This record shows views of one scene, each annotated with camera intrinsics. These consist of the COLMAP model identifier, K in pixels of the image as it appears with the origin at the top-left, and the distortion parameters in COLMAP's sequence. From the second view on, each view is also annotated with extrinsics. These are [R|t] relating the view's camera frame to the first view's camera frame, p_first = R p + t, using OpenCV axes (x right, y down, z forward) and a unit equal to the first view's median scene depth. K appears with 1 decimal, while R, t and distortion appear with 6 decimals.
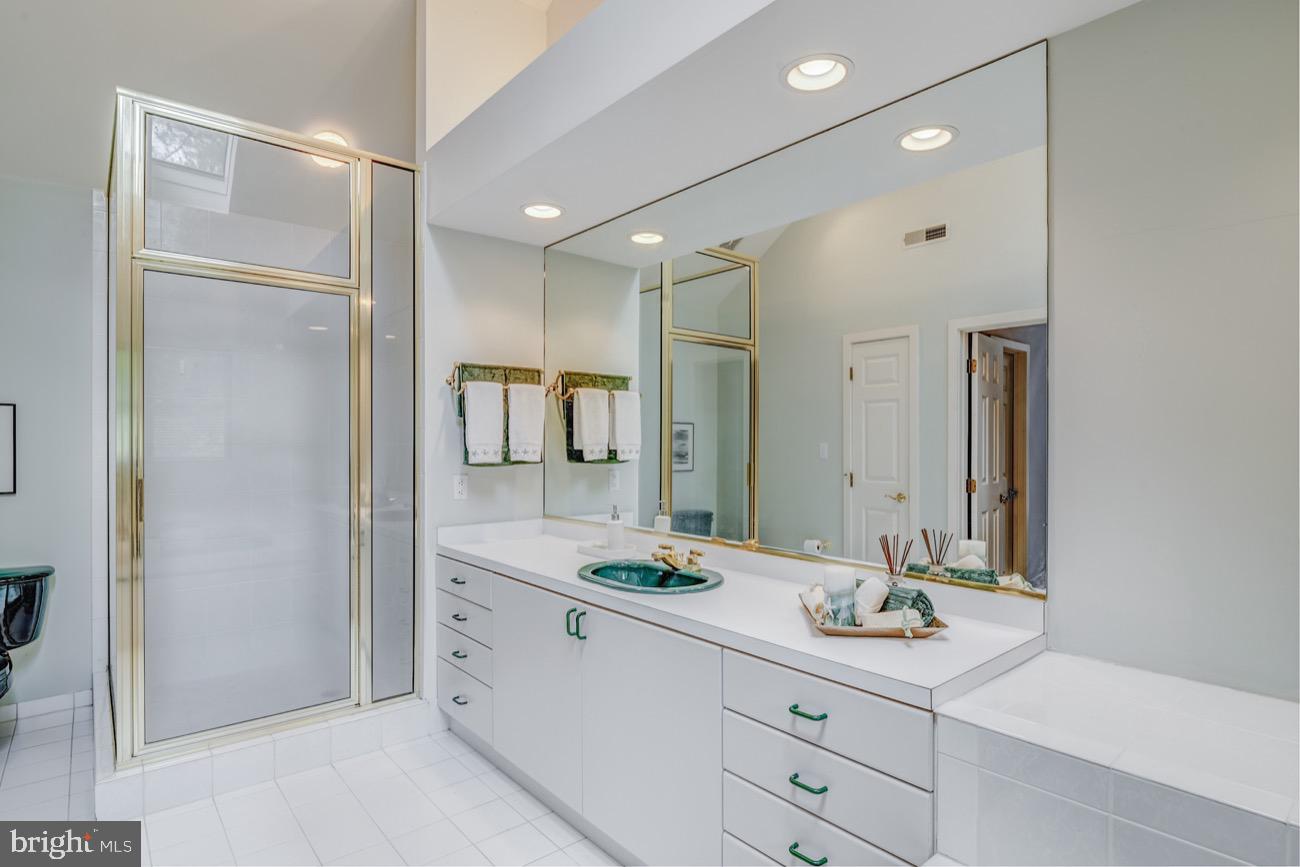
lens RADIAL K [[705.3, 0, 643.9], [0, 705.3, 429.5], [0, 0, 1]] dist [-0.004204, 0.000183]
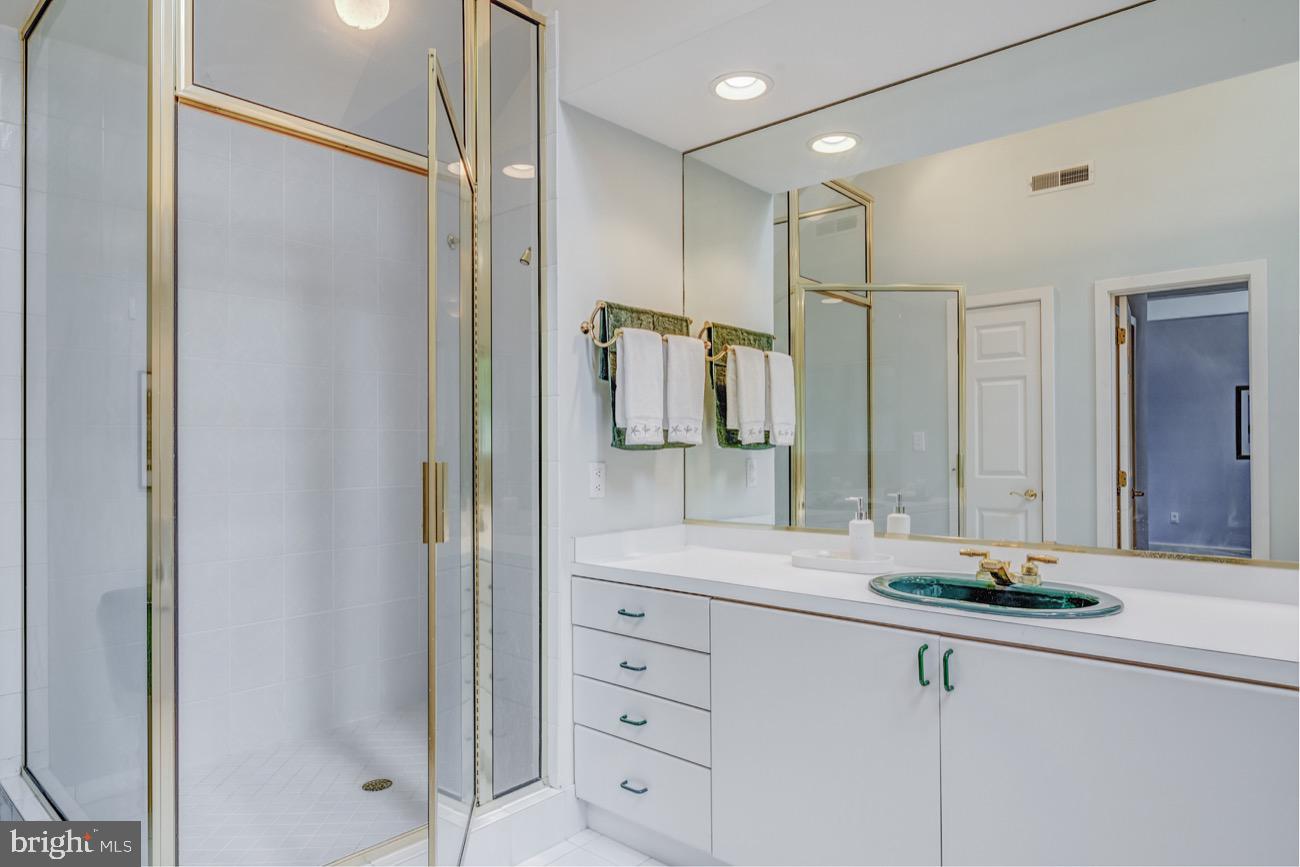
lens RADIAL K [[815.5, 0, 653.6], [0, 815.5, 430.4], [0, 0, 1]] dist [-0.006439, -0.000777]
pose [[0.987672, -0.002113, 0.156521, -0.307605], [0.003011, 0.999980, -0.005497, 0.034128], [-0.156506, 0.005900, 0.987659, 0.175457]]
